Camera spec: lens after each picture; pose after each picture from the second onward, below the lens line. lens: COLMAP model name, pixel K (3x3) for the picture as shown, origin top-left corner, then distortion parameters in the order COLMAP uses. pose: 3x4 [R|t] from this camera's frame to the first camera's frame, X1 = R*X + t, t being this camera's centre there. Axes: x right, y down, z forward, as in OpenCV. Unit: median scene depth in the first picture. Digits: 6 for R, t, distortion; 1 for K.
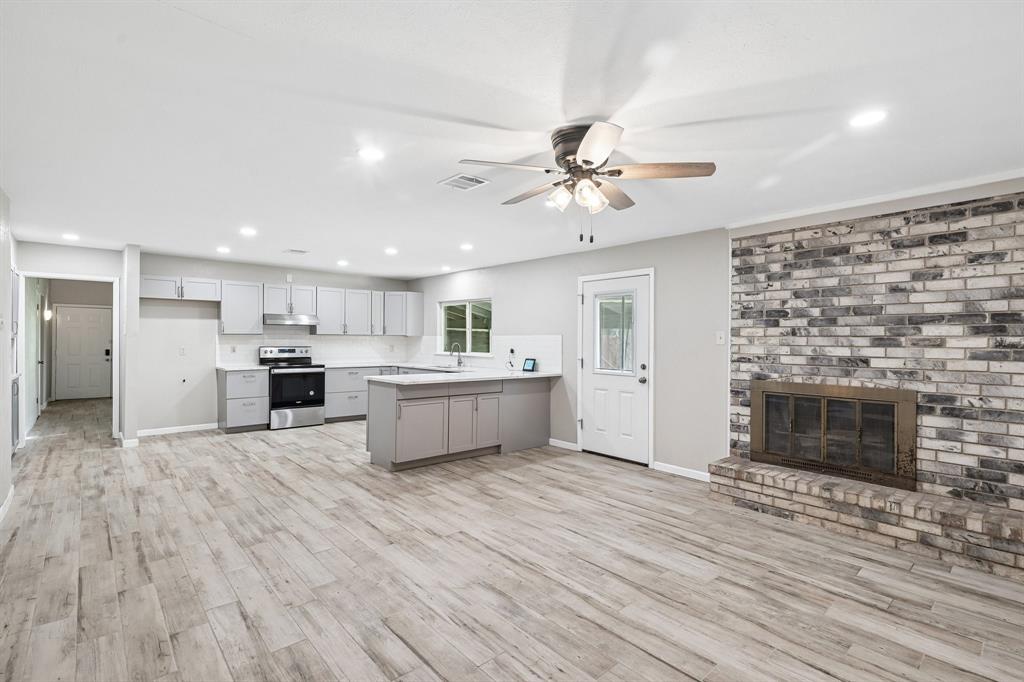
lens RADIAL K [[468.0, 0, 509.9], [0, 468.0, 340.7], [0, 0, 1]] dist [0.000167, 0.000343]
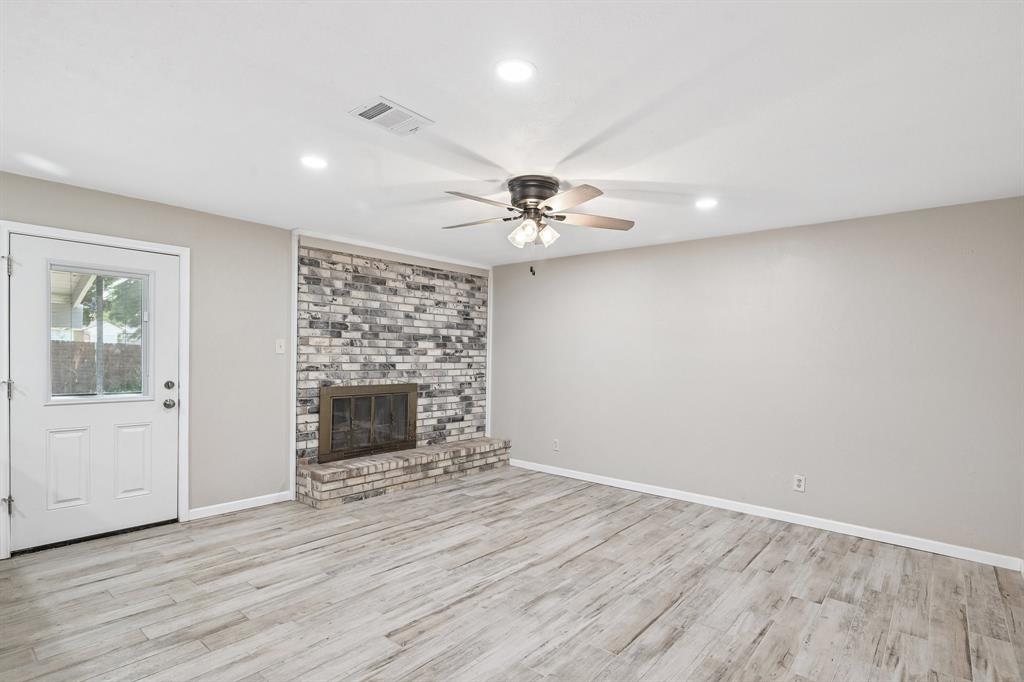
lens RADIAL K [[501.5, 0, 517.9], [0, 501.5, 365.4], [0, 0, 1]] dist [0.001930, 0.000436]
pose [[-0.132258, -0.035393, 0.990583, -0.770630], [-0.020182, 0.999251, 0.033008, -0.013444], [-0.991010, -0.015627, -0.132873, 0.836233]]
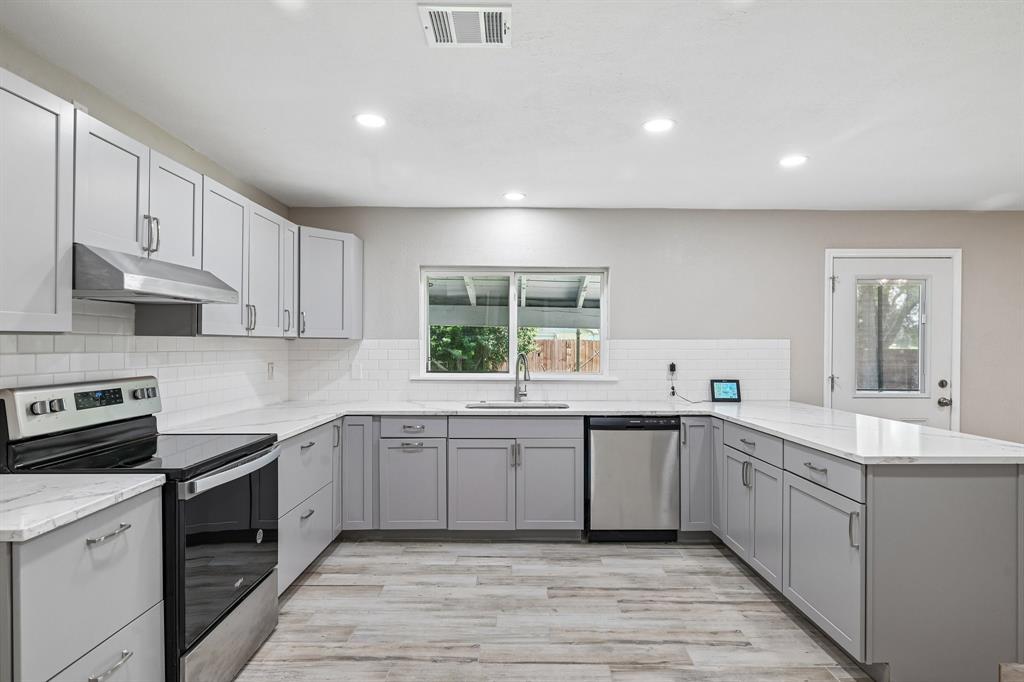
lens RADIAL K [[566.2, 0, 513.4], [0, 566.2, 341.3], [0, 0, 1]] dist [0.005651, 0.000196]
pose [[0.666705, -0.002876, 0.745316, -1.180337], [0.003138, 0.999995, 0.001051, -0.019025], [-0.745315, 0.001638, 0.666711, 1.311416]]
